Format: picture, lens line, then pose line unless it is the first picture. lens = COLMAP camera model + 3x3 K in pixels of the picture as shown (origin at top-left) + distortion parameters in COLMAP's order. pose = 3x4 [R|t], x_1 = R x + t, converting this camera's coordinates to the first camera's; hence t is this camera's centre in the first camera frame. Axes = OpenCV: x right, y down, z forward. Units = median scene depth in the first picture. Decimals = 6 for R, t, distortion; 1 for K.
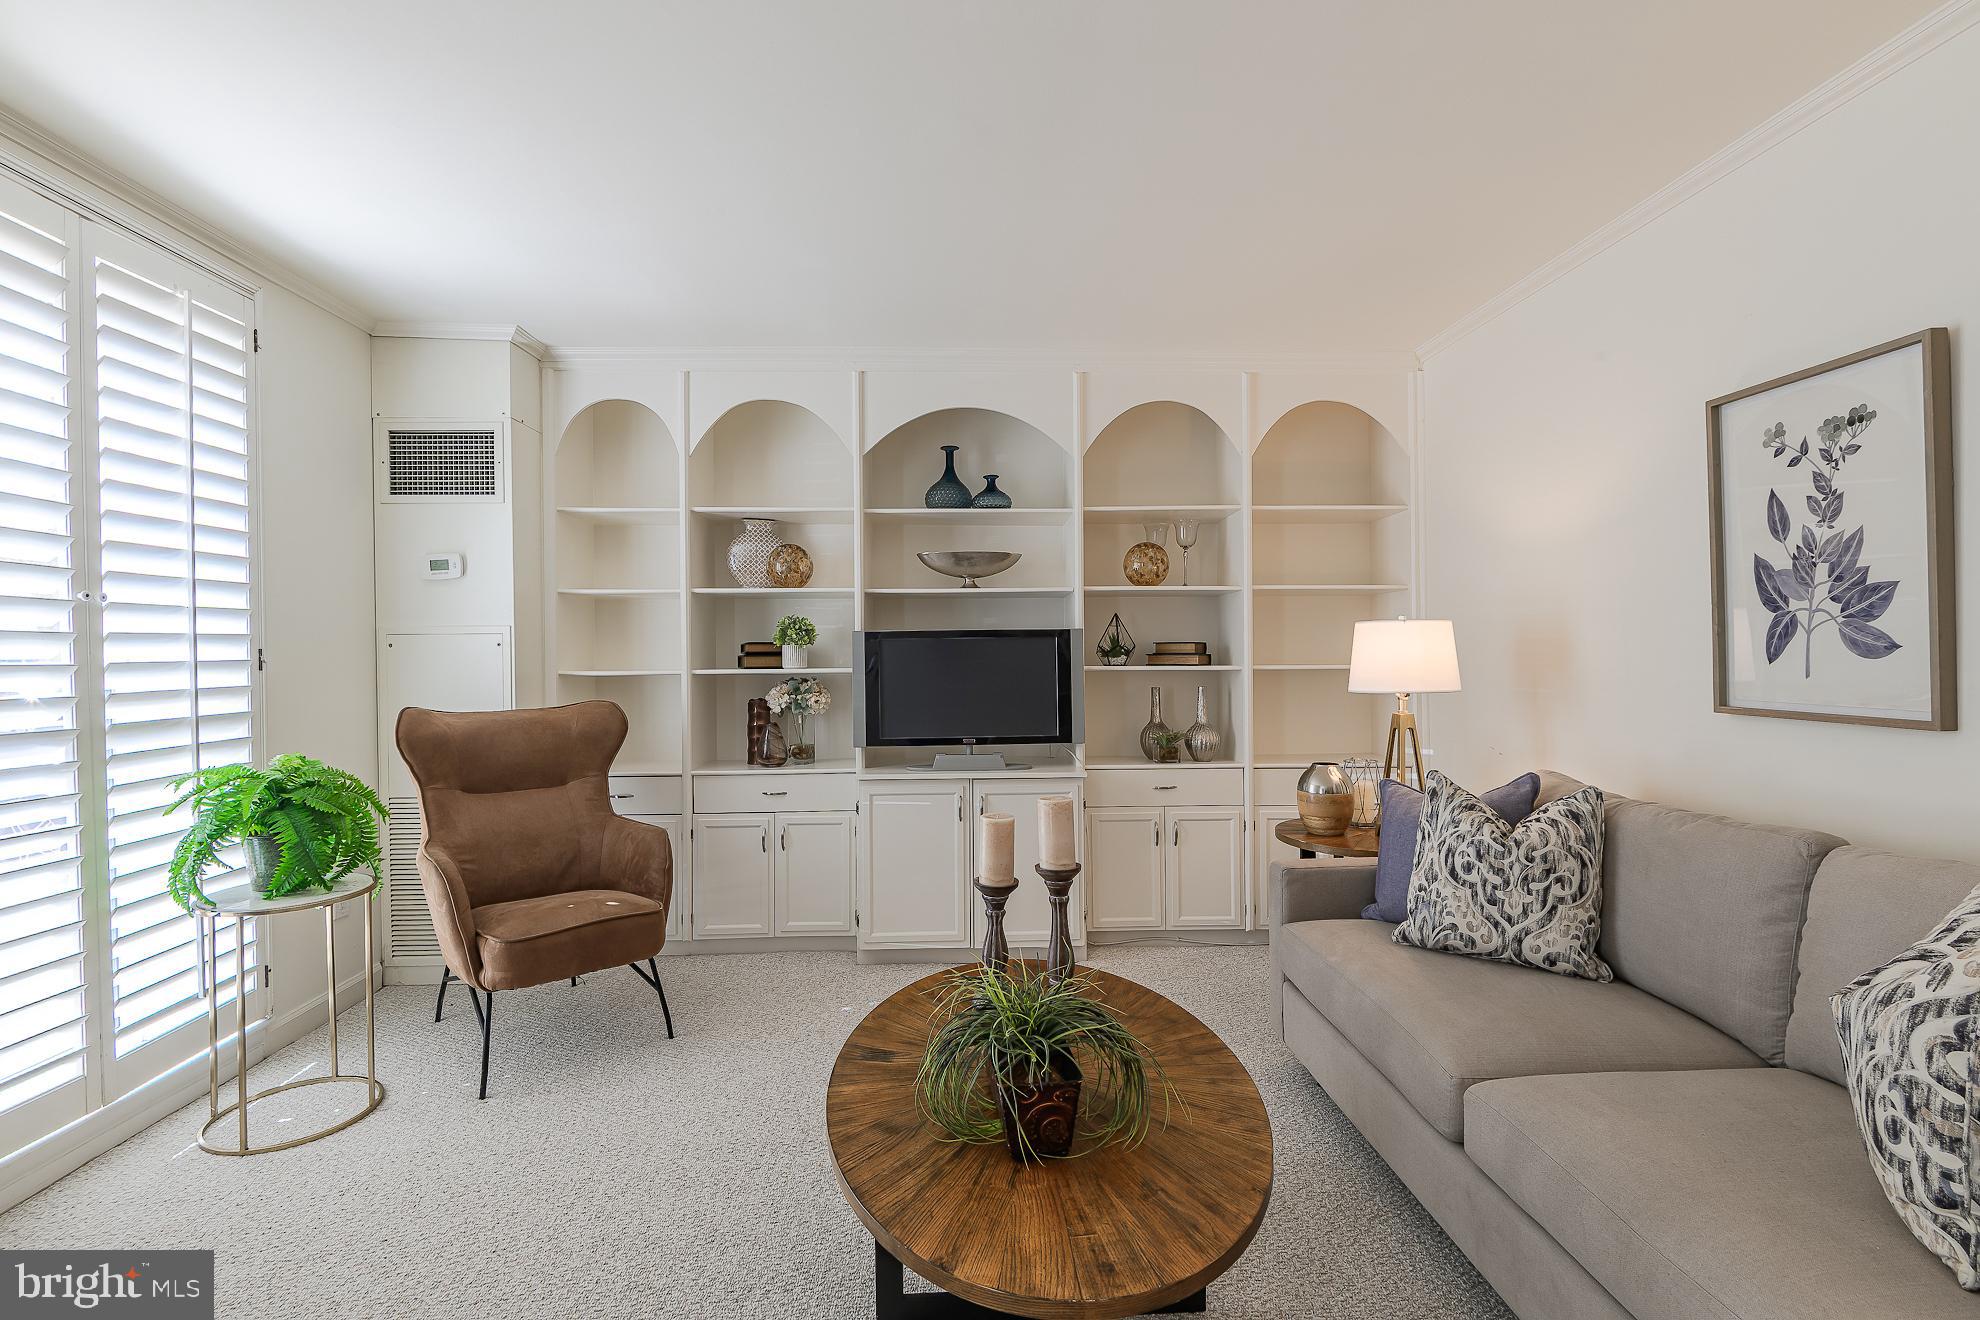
lens RADIAL K [[876.2, 0, 989.7], [0, 876.2, 667.5], [0, 0, 1]] dist [0.000248, -0.004034]
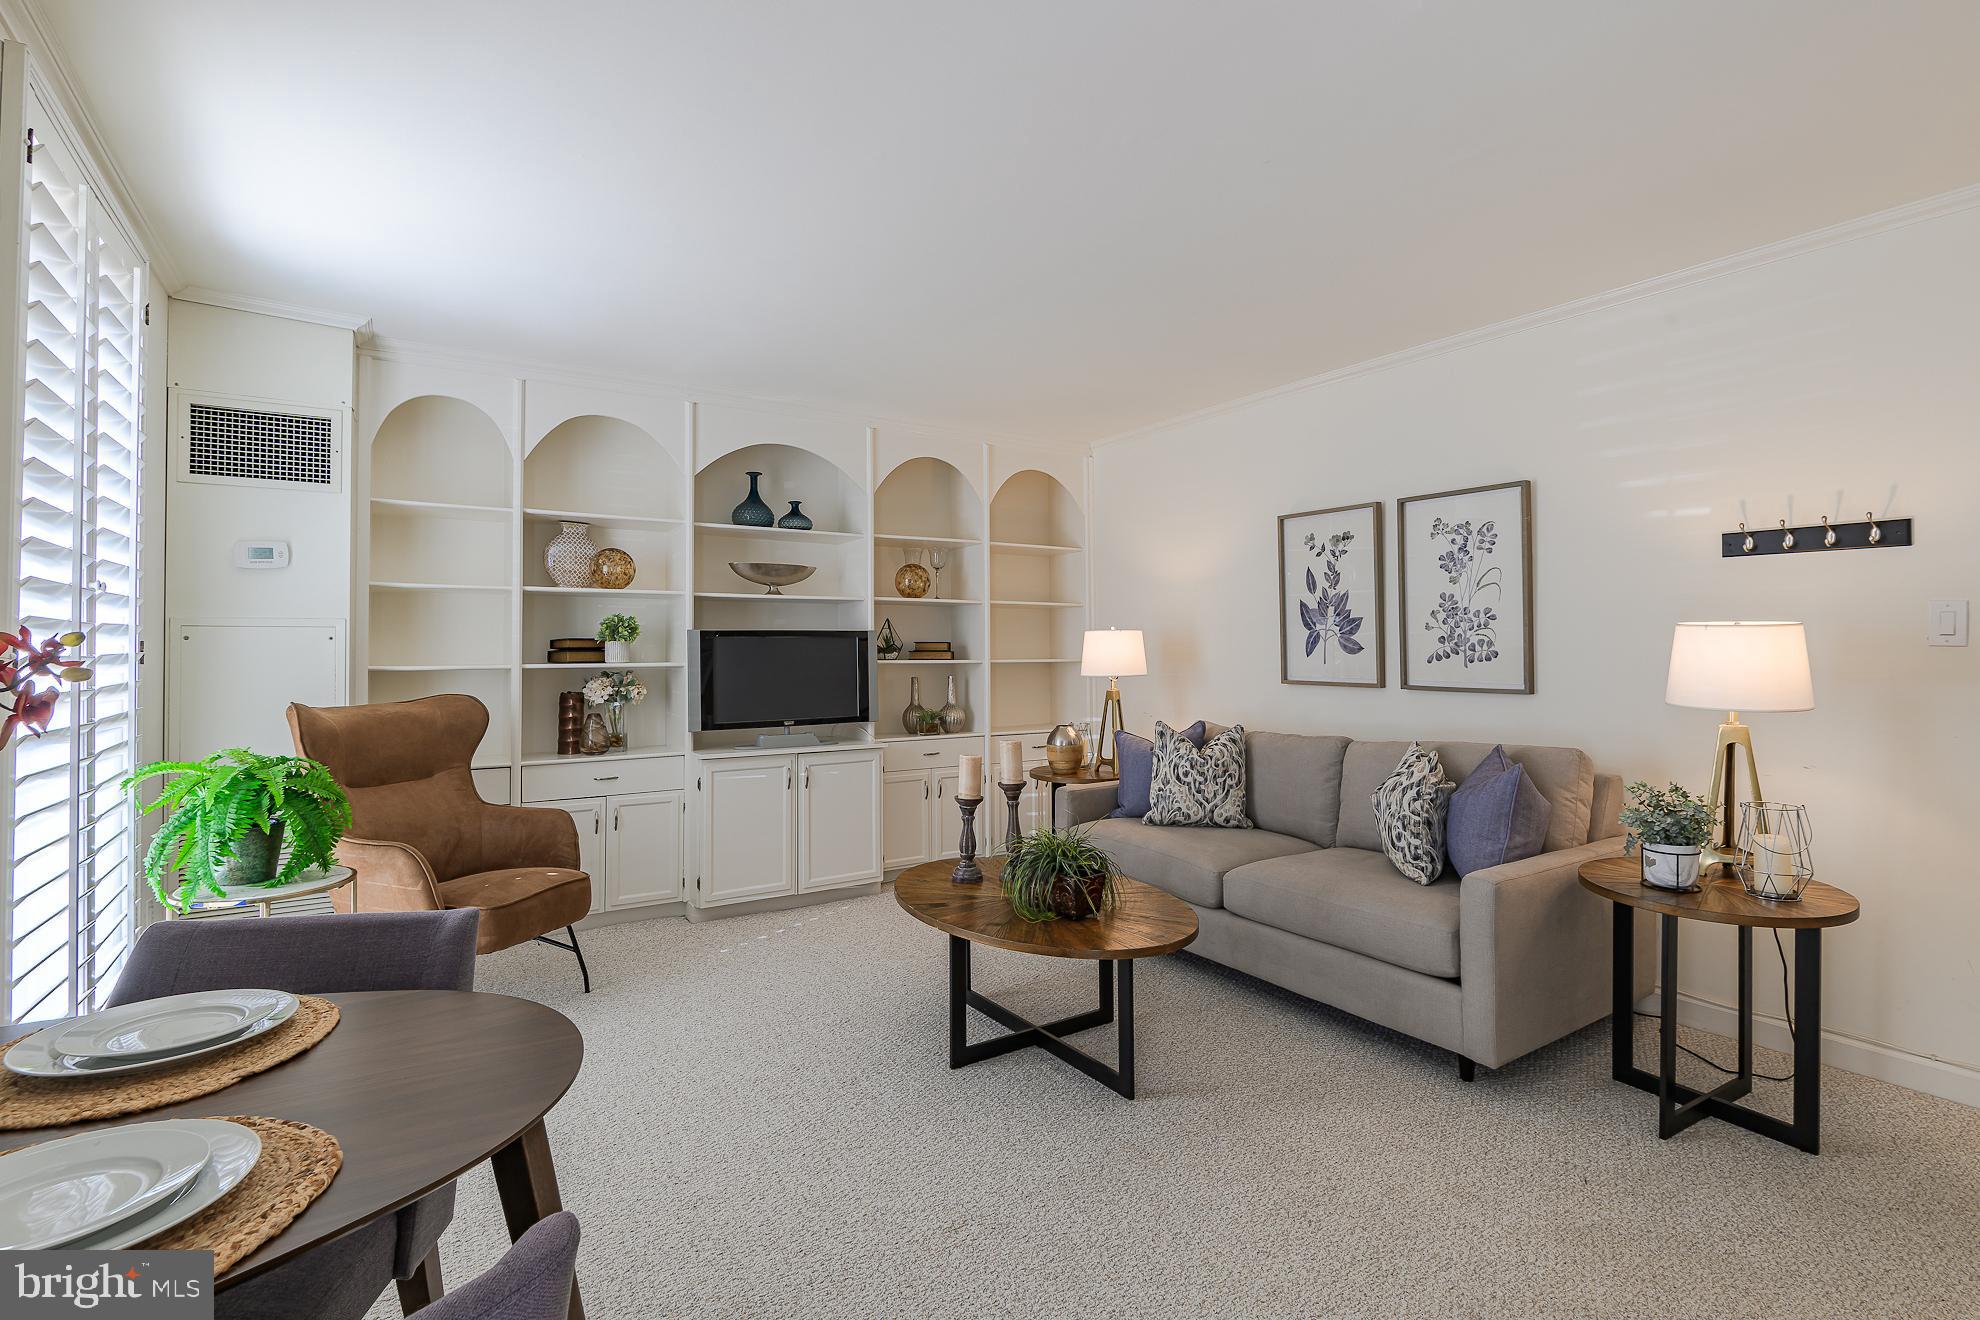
lens RADIAL K [[901.6, 0, 997.4], [0, 901.6, 653.3], [0, 0, 1]] dist [0.002360, -0.000307]
pose [[0.865886, 0.002554, 0.500235, -0.621122], [0.004300, 0.999912, -0.012548, 0.008493], [-0.500223, 0.013016, 0.865799, -0.338586]]
